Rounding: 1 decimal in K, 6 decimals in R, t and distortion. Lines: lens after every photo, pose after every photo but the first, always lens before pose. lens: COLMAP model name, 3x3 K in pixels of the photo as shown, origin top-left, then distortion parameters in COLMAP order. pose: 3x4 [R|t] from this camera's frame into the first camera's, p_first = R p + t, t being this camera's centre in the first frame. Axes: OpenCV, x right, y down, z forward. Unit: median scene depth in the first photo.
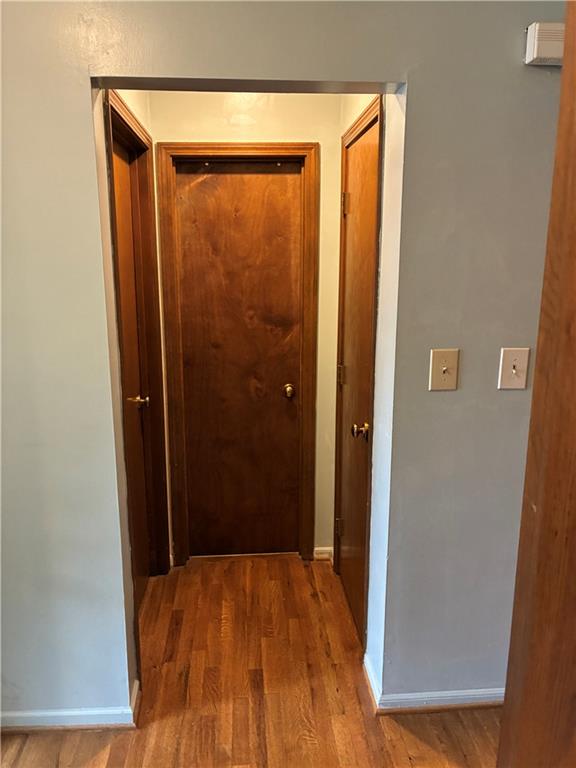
lens RADIAL K [[584.7, 0, 288.6], [0, 584.7, 378.8], [0, 0, 1]] dist [0.056798, -0.071132]
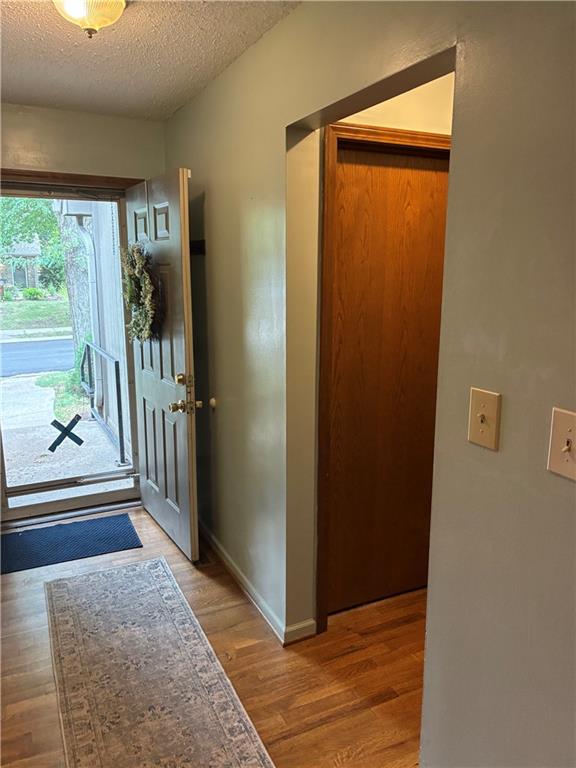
lens RADIAL K [[584.7, 0, 288.6], [0, 584.7, 378.8], [0, 0, 1]] dist [0.056798, -0.071132]
pose [[0.370450, 0.178409, -0.911558, 0.753683], [-0.198302, 0.973945, 0.110031, -0.086340], [0.907438, 0.140003, 0.396177, 0.438741]]
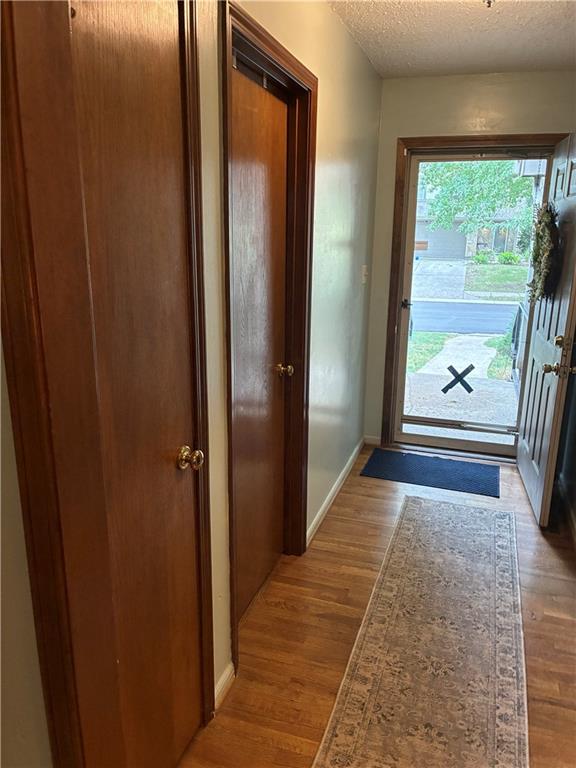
lens RADIAL K [[584.7, 0, 288.6], [0, 584.7, 378.8], [0, 0, 1]] dist [0.056798, -0.071132]
pose [[-0.379789, 0.227713, -0.896609, 0.877343], [-0.213761, 0.921396, 0.324554, -0.111255], [0.900037, 0.314922, -0.301260, 0.642918]]
